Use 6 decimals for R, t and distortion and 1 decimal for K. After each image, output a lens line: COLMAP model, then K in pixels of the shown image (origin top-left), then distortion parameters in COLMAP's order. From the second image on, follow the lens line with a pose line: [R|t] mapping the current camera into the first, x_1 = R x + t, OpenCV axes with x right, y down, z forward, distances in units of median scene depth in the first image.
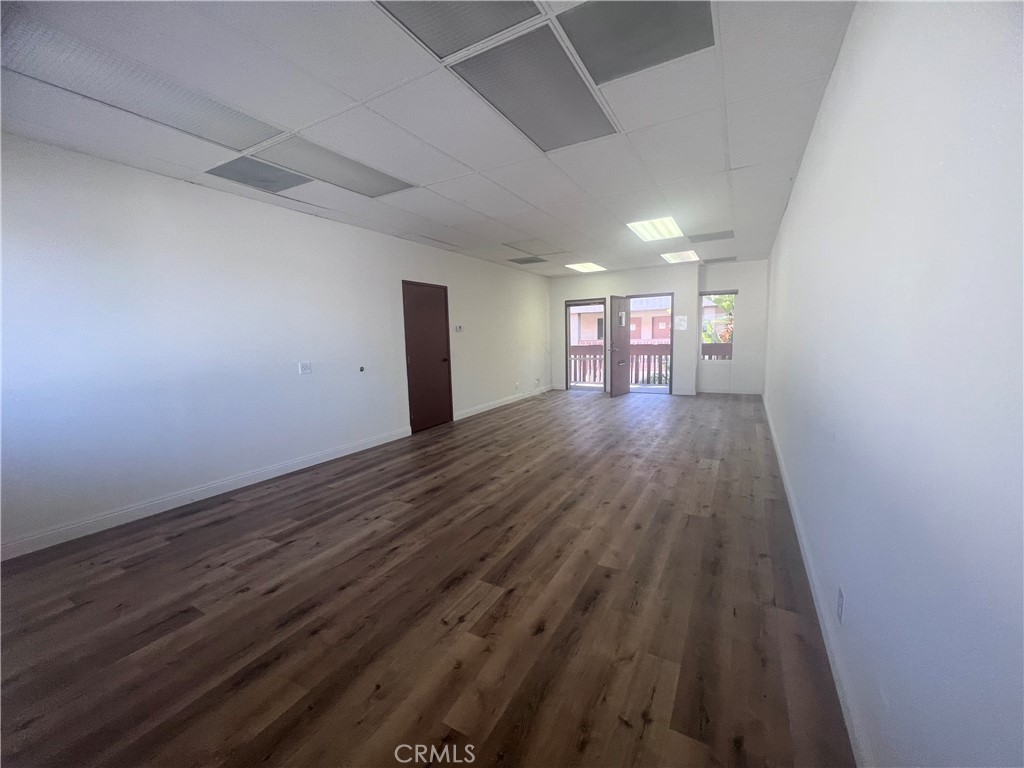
lens RADIAL K [[408.5, 0, 524.8], [0, 408.5, 366.4], [0, 0, 1]] dist [-0.038753, -0.000024]
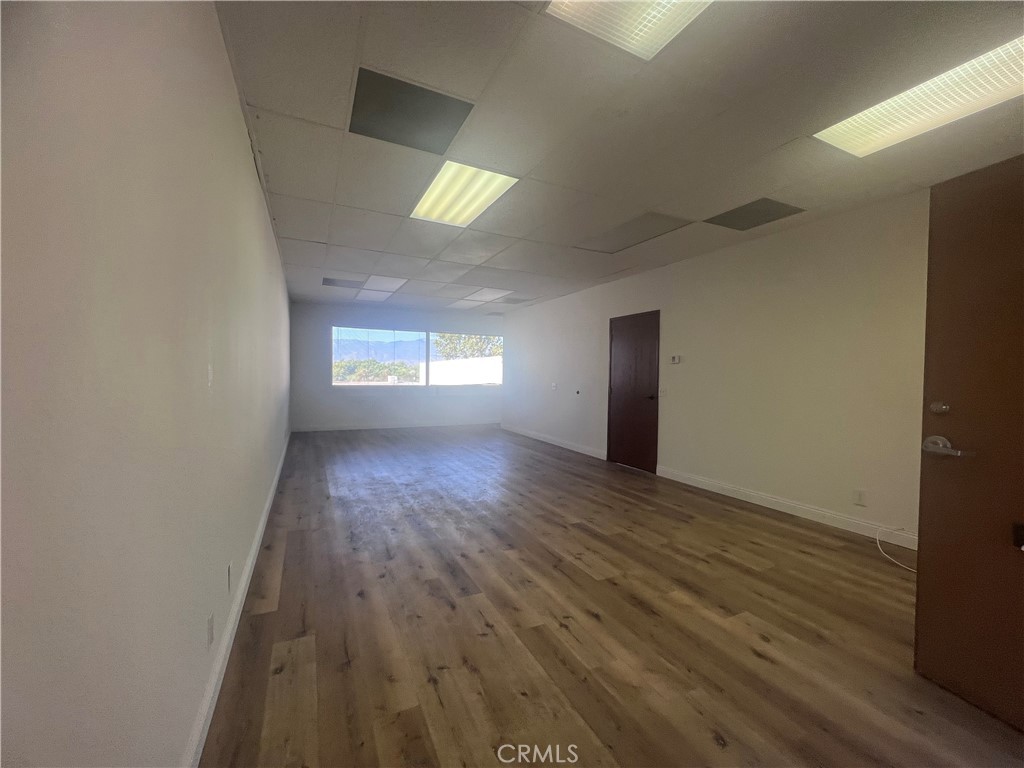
lens RADIAL K [[405.2, 0, 510.8], [0, 405.2, 392.0], [0, 0, 1]] dist [-0.000233, 0.000196]
pose [[-0.580487, 0.060014, -0.812055, 0.710287], [-0.047757, 0.993054, 0.107529, -0.111066], [0.812868, 0.101200, -0.573589, 1.325566]]
